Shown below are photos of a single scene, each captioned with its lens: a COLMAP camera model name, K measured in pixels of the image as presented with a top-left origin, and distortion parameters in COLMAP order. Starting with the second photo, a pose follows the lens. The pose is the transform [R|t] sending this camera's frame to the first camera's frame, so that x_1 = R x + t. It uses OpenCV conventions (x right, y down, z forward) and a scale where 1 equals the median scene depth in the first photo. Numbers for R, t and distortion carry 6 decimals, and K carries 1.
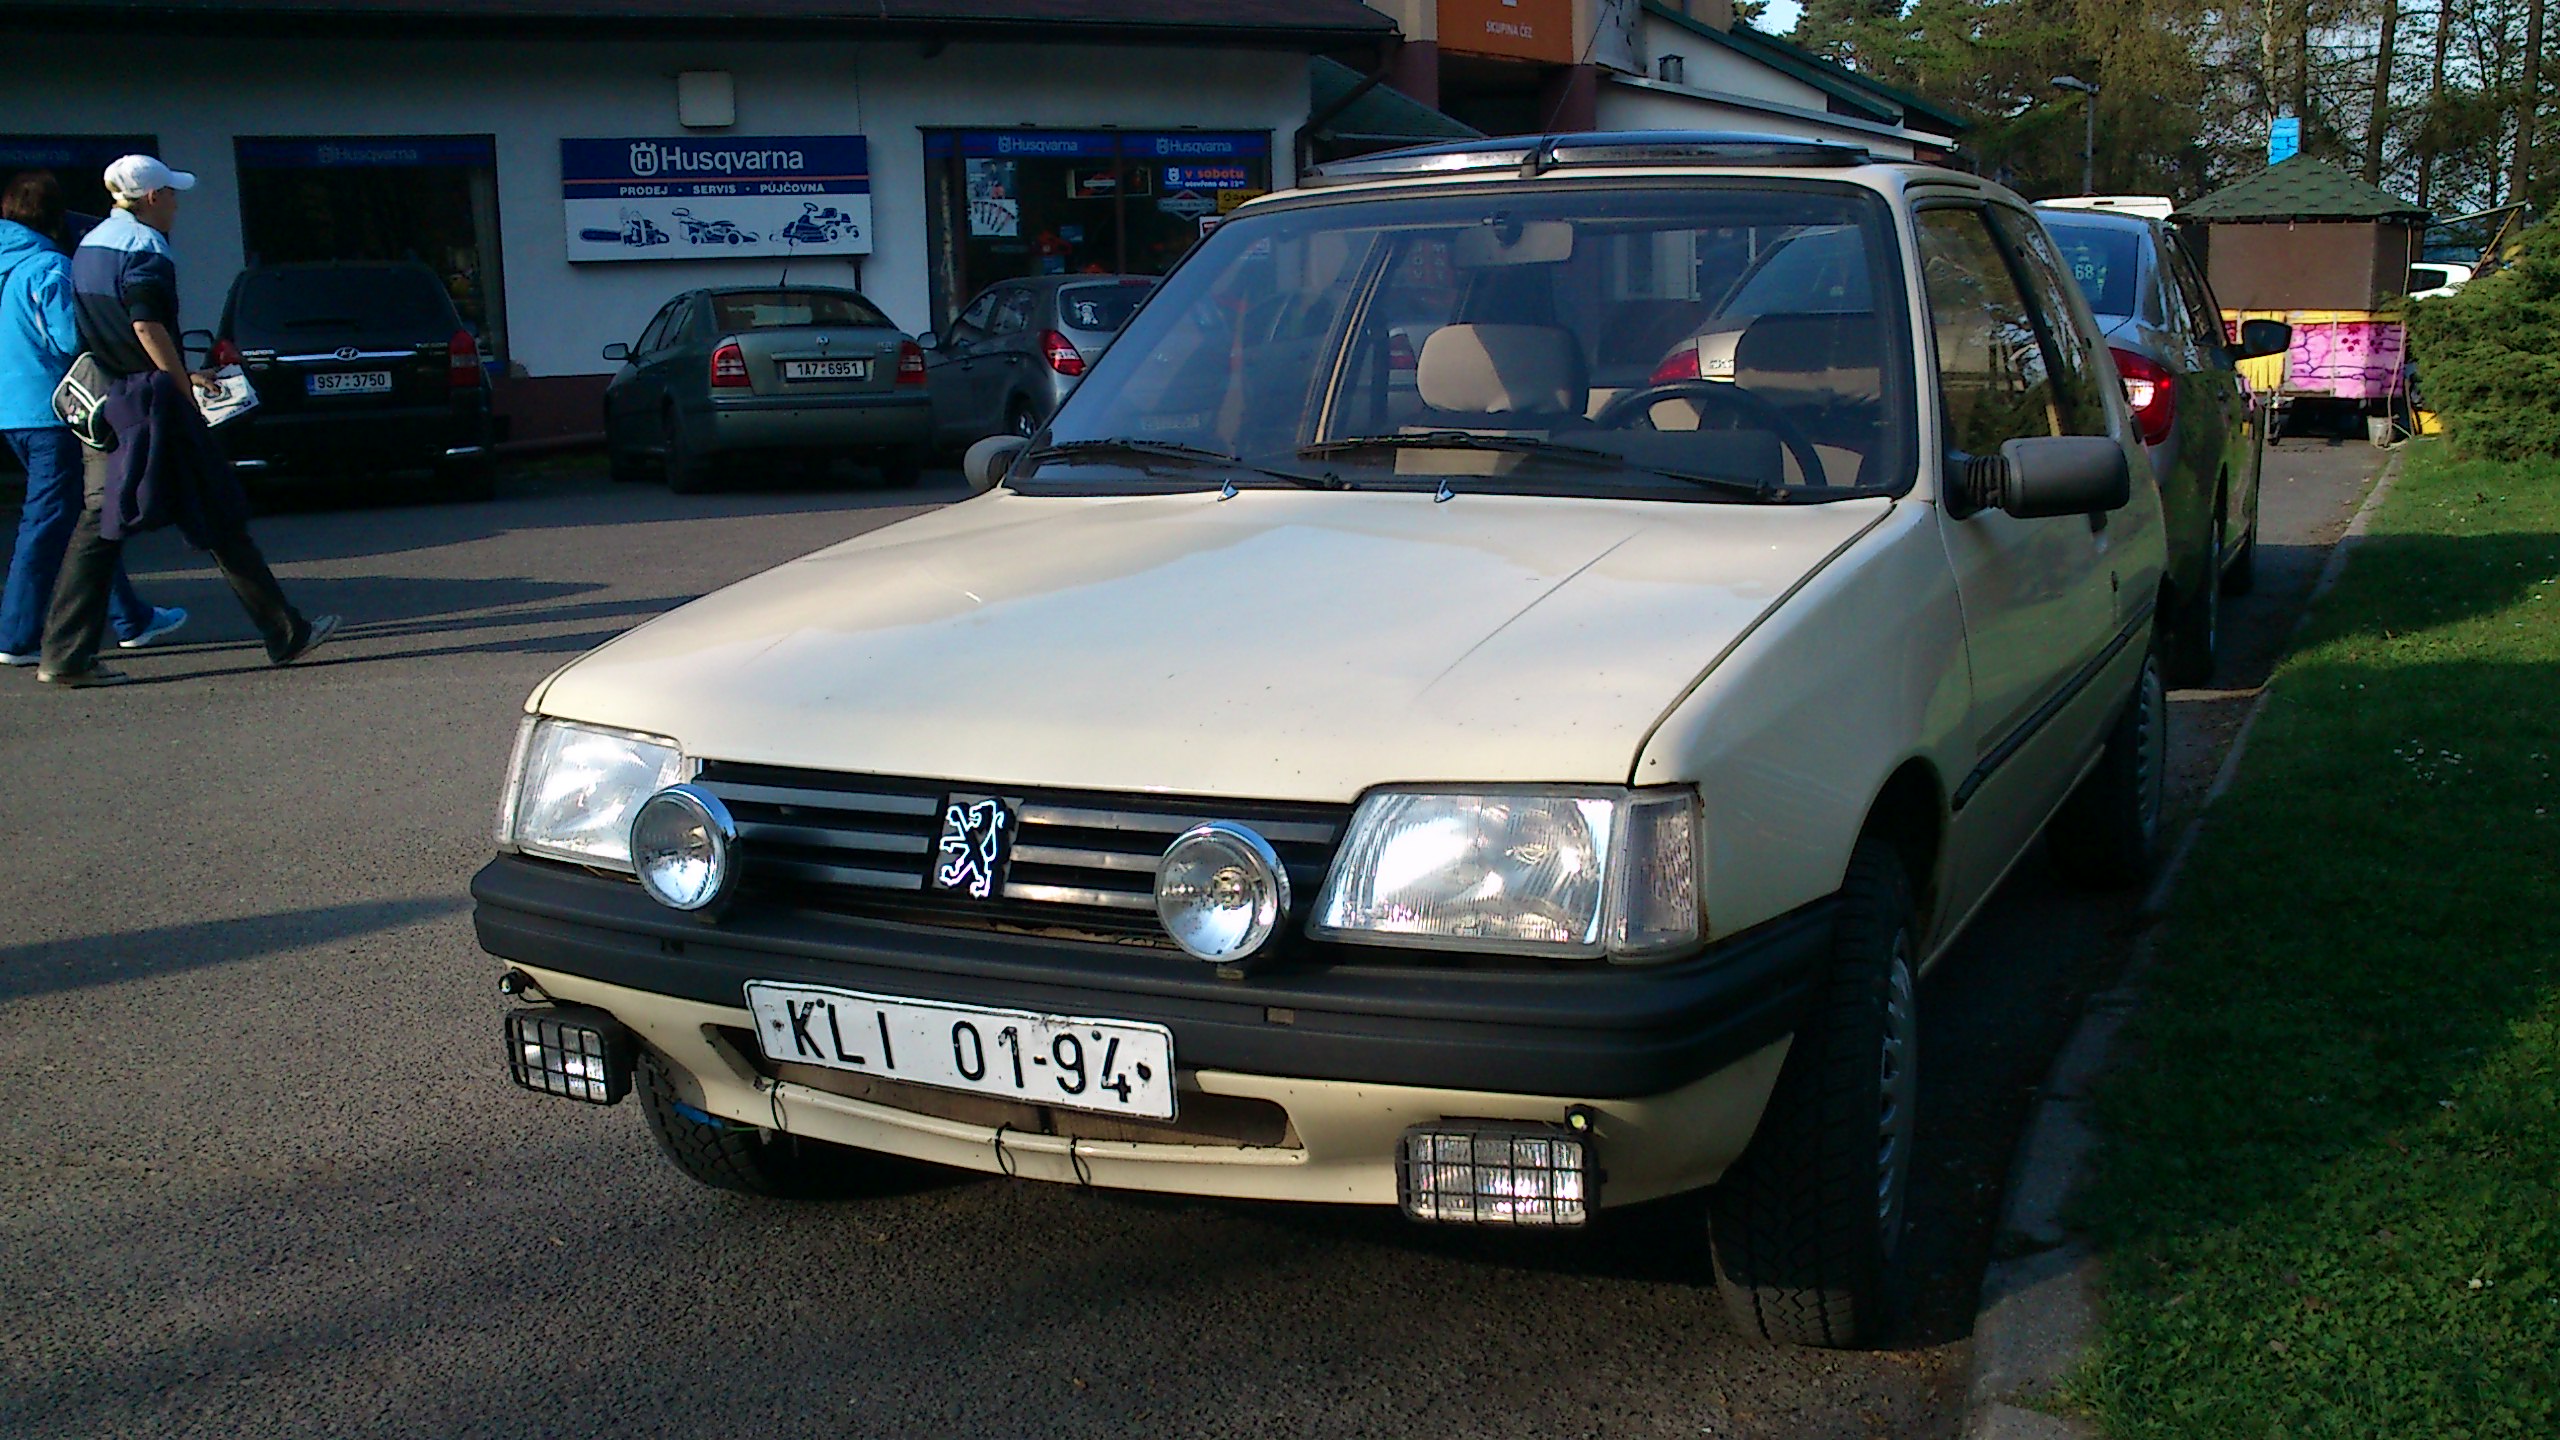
lens RADIAL K [[2629.3, 0, 1275.7], [0, 2629.3, 720.8], [0, 0, 1]] dist [-0.045574, 0.000000]
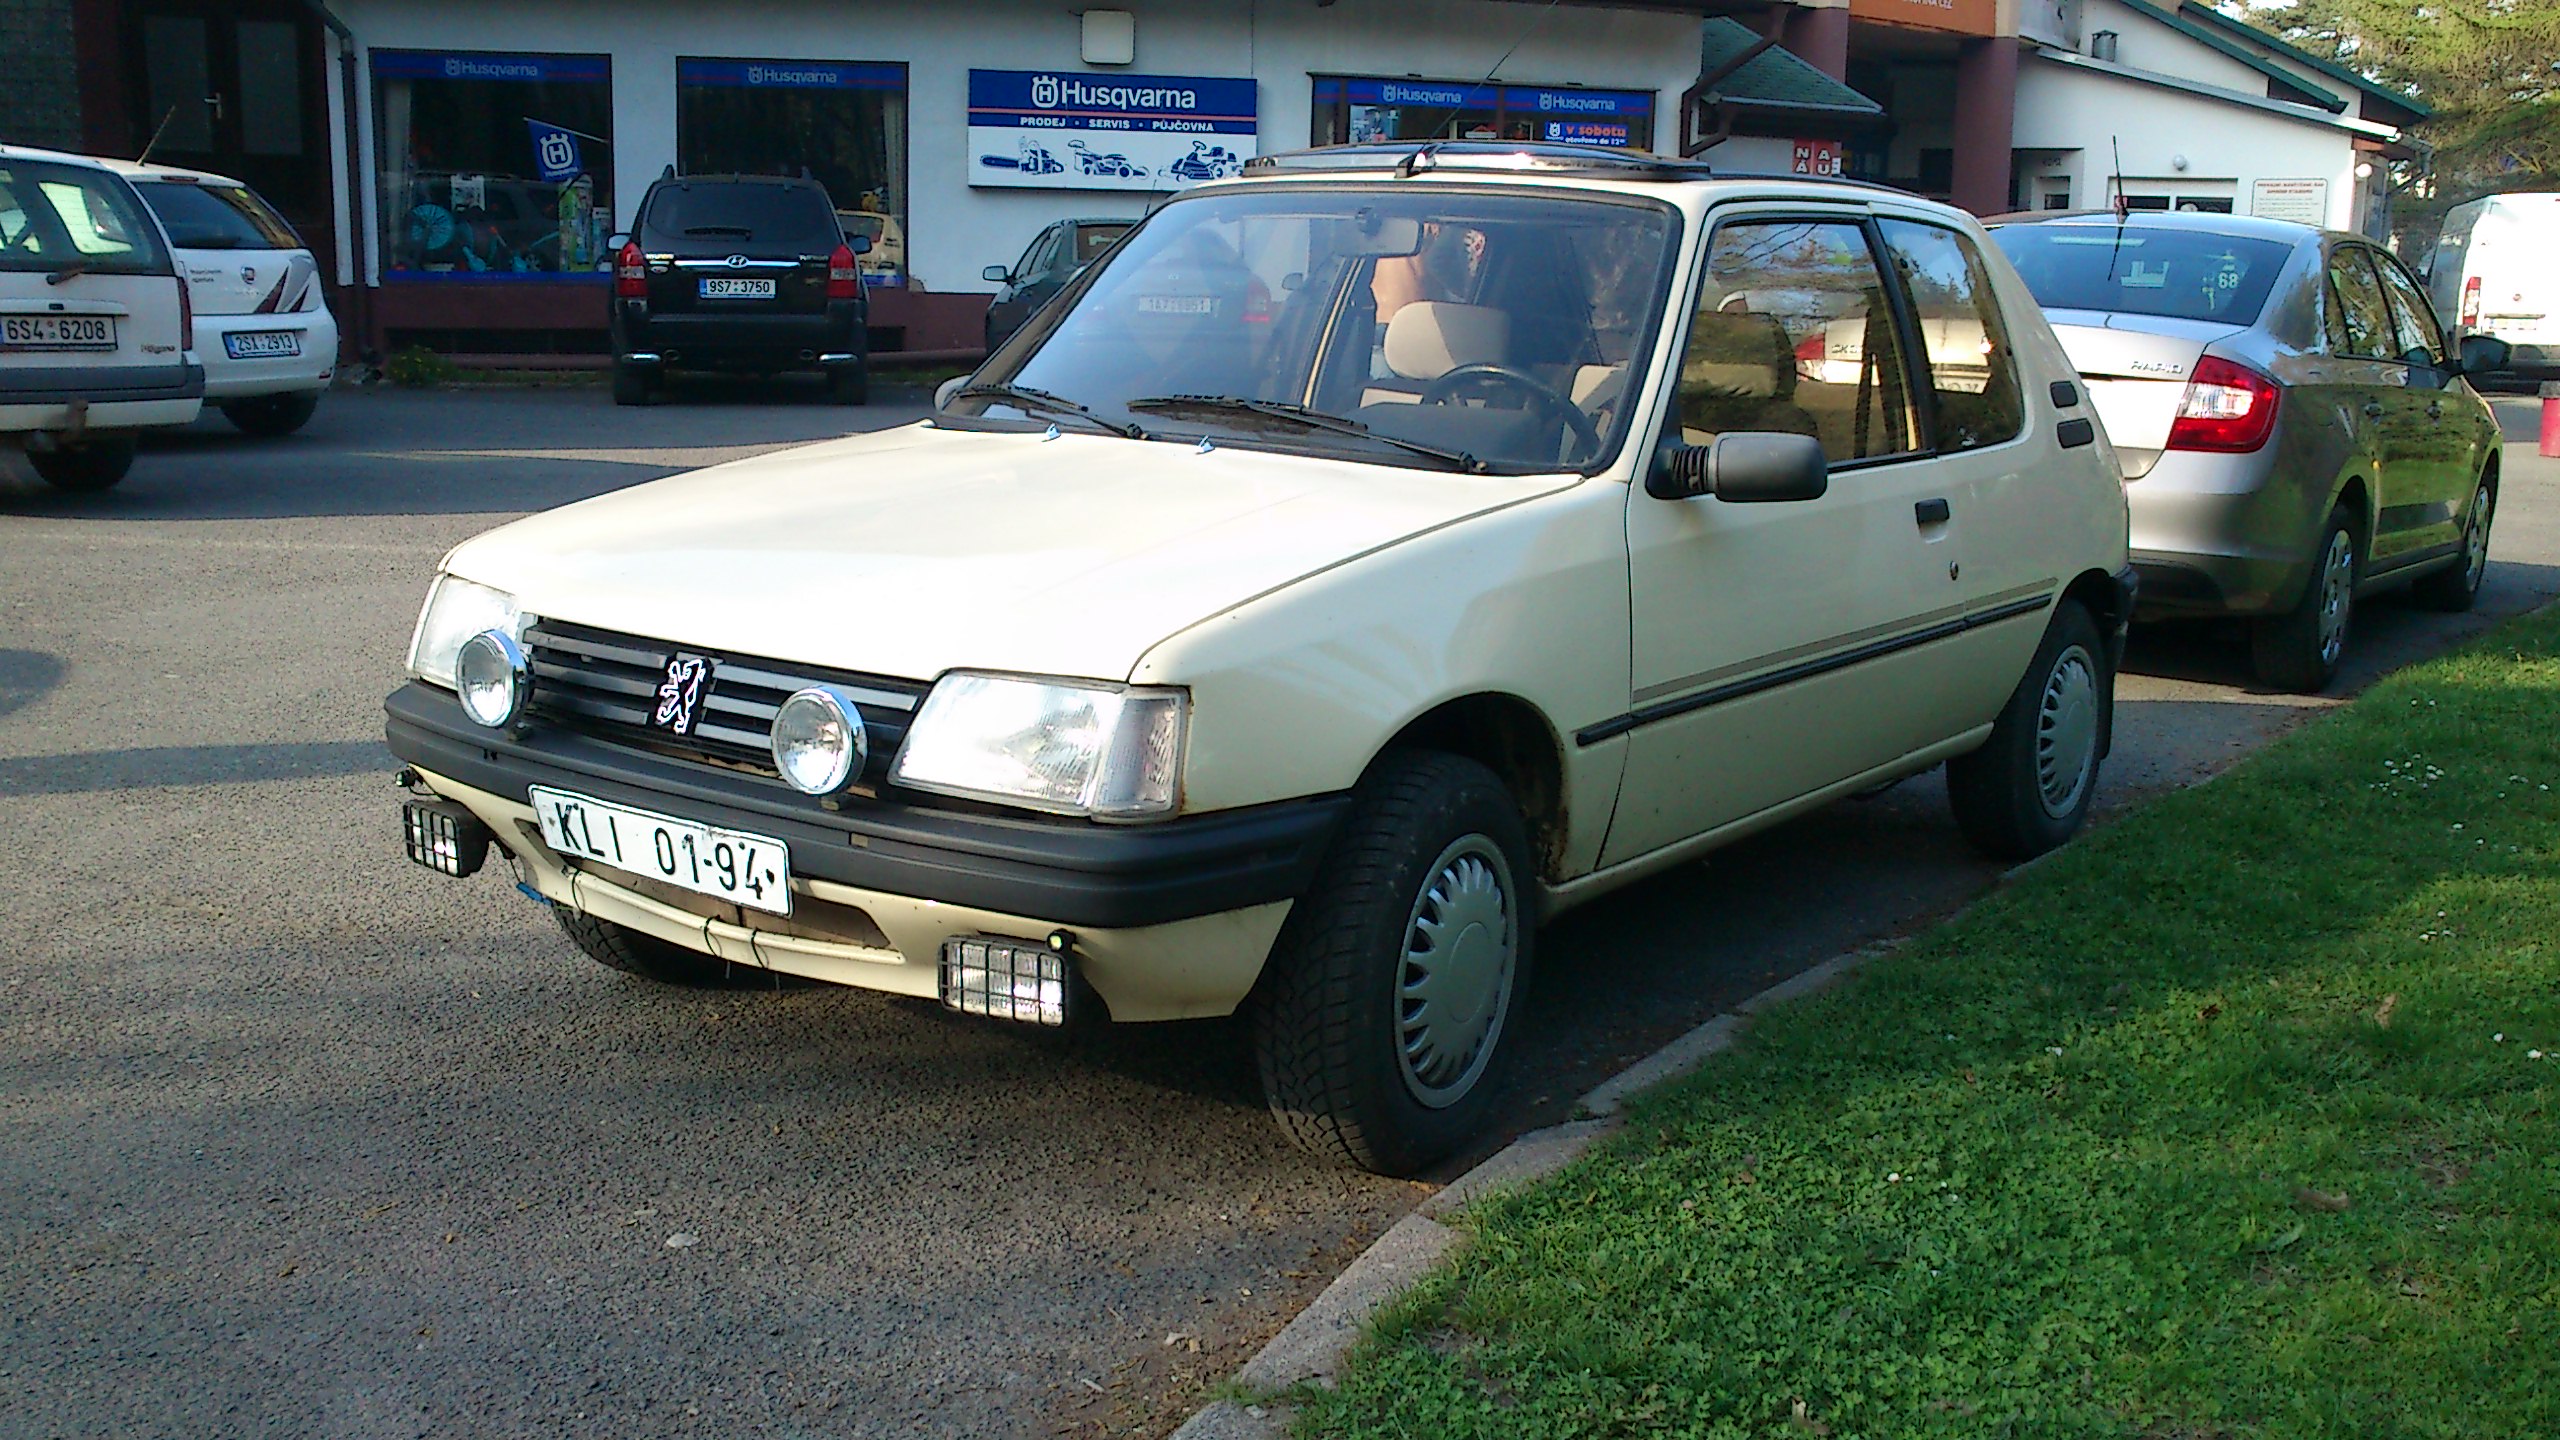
lens RADIAL K [[2629.3, 0, 1285.8], [0, 2629.3, 725.2], [0, 0, 1]] dist [-0.045574, 0.000000]
pose [[0.981489, 0.084997, -0.171624, 0.348033], [-0.080878, 0.996246, 0.030868, -0.000435], [0.173604, -0.016416, 0.984679, -0.188962]]
